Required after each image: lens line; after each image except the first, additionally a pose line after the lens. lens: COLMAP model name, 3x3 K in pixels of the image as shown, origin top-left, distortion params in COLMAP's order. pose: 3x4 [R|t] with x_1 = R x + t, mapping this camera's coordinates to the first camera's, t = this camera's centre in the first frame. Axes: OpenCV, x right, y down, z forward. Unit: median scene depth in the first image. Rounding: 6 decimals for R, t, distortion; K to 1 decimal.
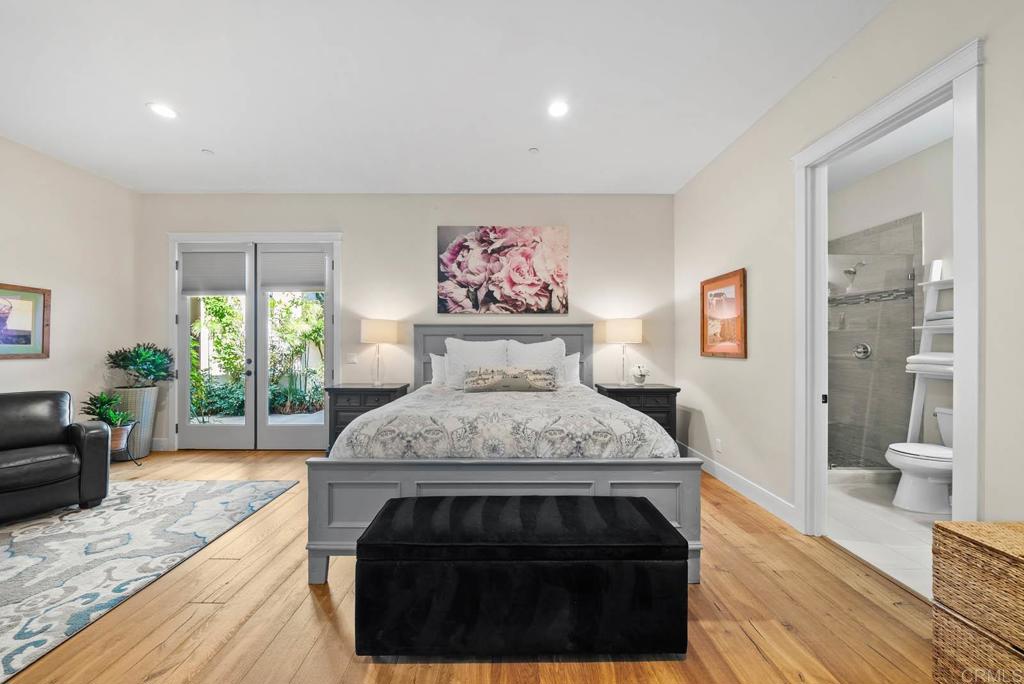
lens RADIAL K [[356.8, 0, 512.0], [0, 356.8, 342.0], [0, 0, 1]] dist [-0.000937, -0.000091]
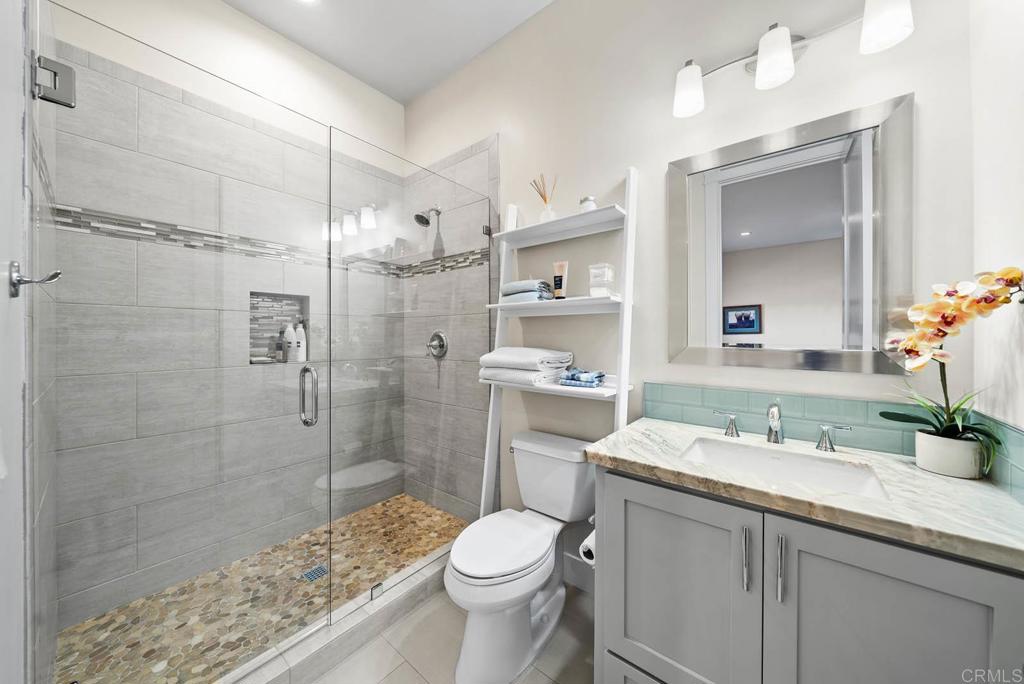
lens RADIAL K [[356.8, 0, 512.0], [0, 356.8, 342.0], [0, 0, 1]] dist [-0.000937, -0.000091]
pose [[0.624841, -0.011406, 0.780669, 0.640473], [-0.000912, 0.999882, 0.015340, 0.011448], [-0.780752, -0.010297, 0.624757, 0.557208]]
